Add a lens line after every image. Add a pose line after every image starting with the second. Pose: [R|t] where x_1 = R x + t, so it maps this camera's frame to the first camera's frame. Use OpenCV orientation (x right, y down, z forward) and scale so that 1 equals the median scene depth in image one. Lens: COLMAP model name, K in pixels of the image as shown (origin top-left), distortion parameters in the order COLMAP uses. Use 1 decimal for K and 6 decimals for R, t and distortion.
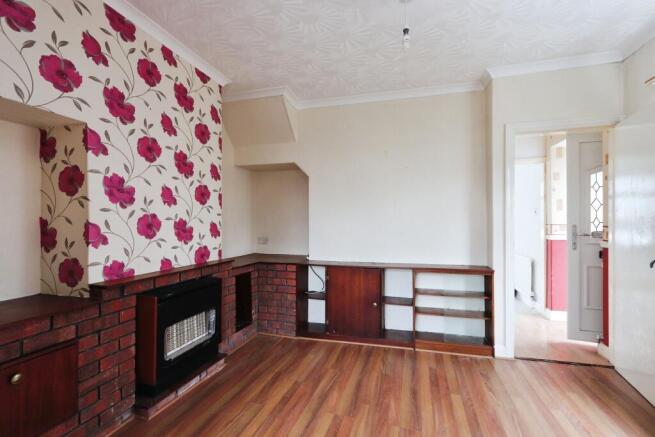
lens RADIAL K [[296.8, 0, 325.2], [0, 296.8, 224.0], [0, 0, 1]] dist [0.003476, -0.001754]
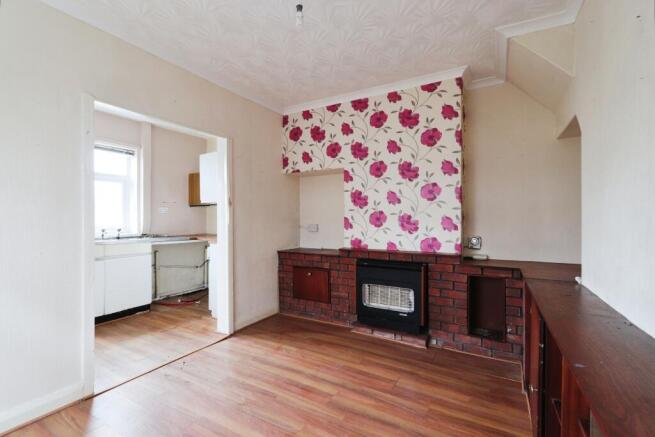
lens RADIAL K [[296.8, 0, 325.8], [0, 296.8, 215.8], [0, 0, 1]] dist [0.003476, -0.001754]
pose [[-0.225001, 0.002123, -0.974356, 0.821066], [0.002477, 0.999996, 0.001607, -0.011015], [0.974355, -0.002052, -0.225005, 0.913439]]
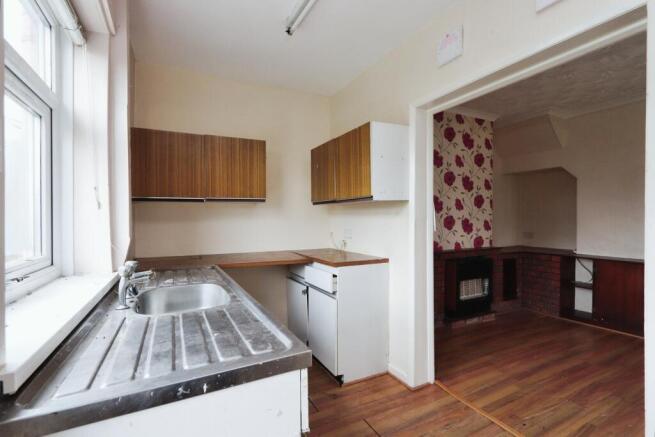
lens RADIAL K [[296.8, 0, 330.6], [0, 296.8, 221.9], [0, 0, 1]] dist [0.003476, -0.001754]
pose [[0.693899, 0.008037, -0.720028, 0.149107], [0.000841, 0.999928, 0.011972, -0.016302], [0.720072, -0.008913, 0.693842, -0.595334]]
